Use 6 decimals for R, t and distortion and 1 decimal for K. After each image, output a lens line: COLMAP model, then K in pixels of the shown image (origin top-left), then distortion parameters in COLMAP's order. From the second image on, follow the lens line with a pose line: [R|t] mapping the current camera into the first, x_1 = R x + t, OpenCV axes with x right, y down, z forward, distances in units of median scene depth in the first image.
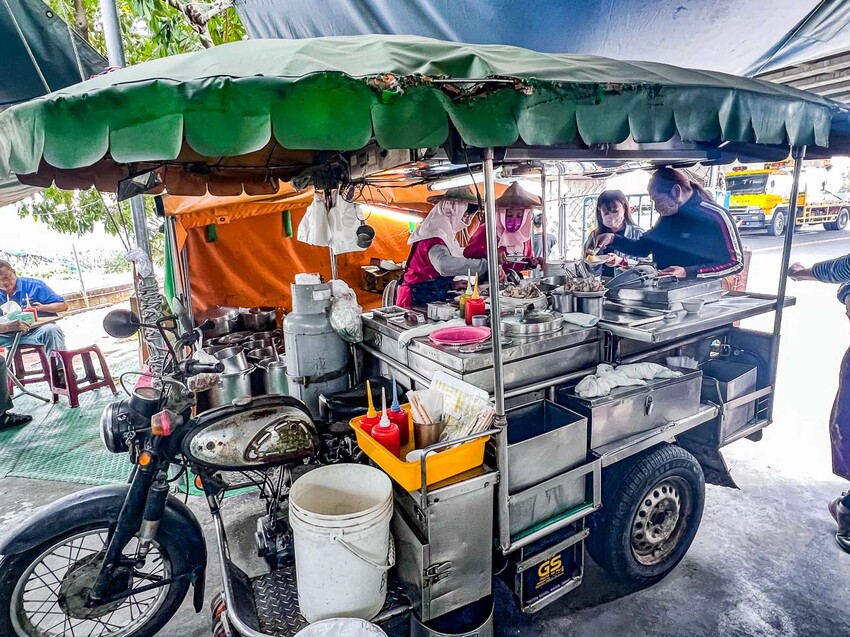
lens RADIAL K [[464.7, 0, 427.1], [0, 464.7, 316.9], [0, 0, 1]] dist [0.000275, 0.000075]
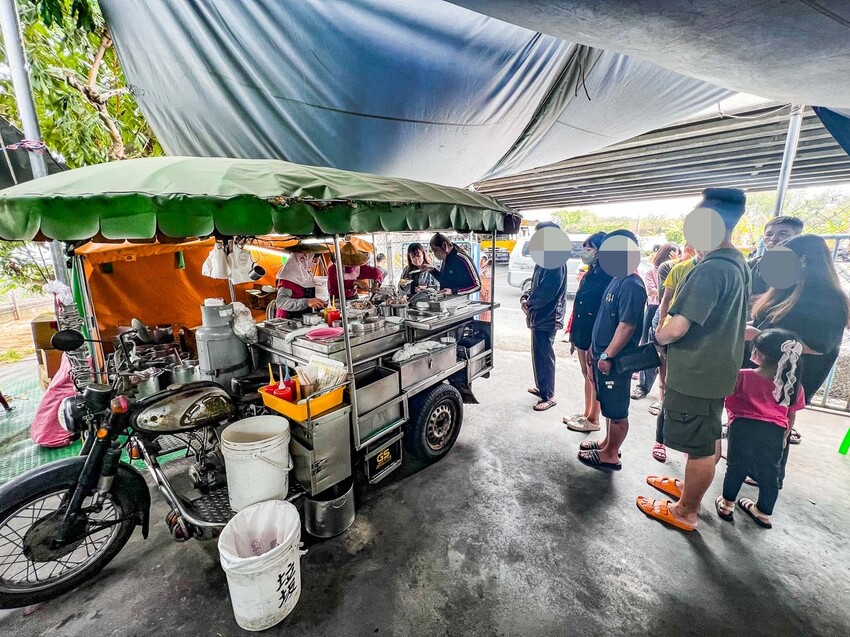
lens RADIAL K [[342.4, 0, 424.5], [0, 342.4, 316.7], [0, 0, 1]] dist [-0.003369, 0.000089]
pose [[0.935217, -0.049294, 0.350628, -0.026399], [0.055397, 0.998437, -0.007390, 0.010149], [-0.349716, 0.026335, 0.936486, -0.305528]]
